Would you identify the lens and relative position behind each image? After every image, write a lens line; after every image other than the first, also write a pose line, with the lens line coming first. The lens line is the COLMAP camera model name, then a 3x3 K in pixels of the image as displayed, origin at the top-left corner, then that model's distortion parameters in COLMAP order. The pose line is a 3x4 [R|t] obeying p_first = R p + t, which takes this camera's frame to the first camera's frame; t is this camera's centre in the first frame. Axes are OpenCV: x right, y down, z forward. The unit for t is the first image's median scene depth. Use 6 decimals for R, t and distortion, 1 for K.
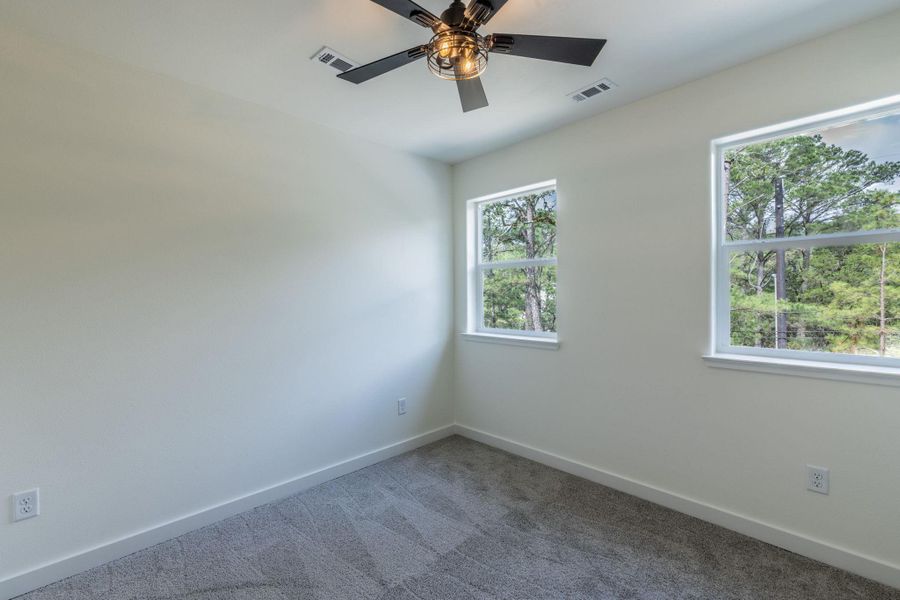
lens RADIAL K [[389.7, 0, 454.4], [0, 389.7, 302.1], [0, 0, 1]] dist [-0.003117, -0.000905]
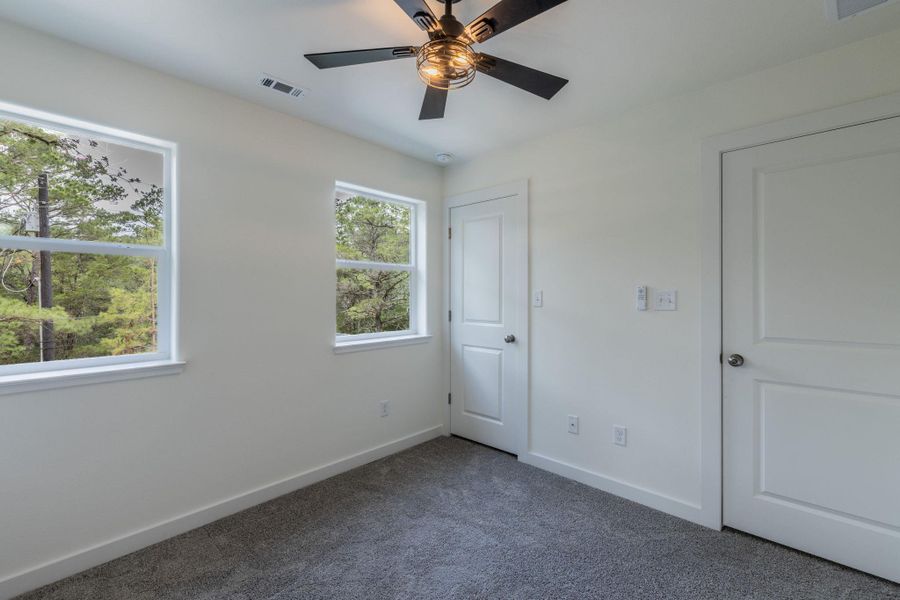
lens RADIAL K [[389.7, 0, 451.9], [0, 389.7, 298.4], [0, 0, 1]] dist [-0.003117, -0.000905]
pose [[-0.034024, -0.004798, 0.999409, -0.556677], [0.030722, 0.999511, 0.005845, -0.010418], [-0.998949, 0.030903, -0.033860, 0.563560]]
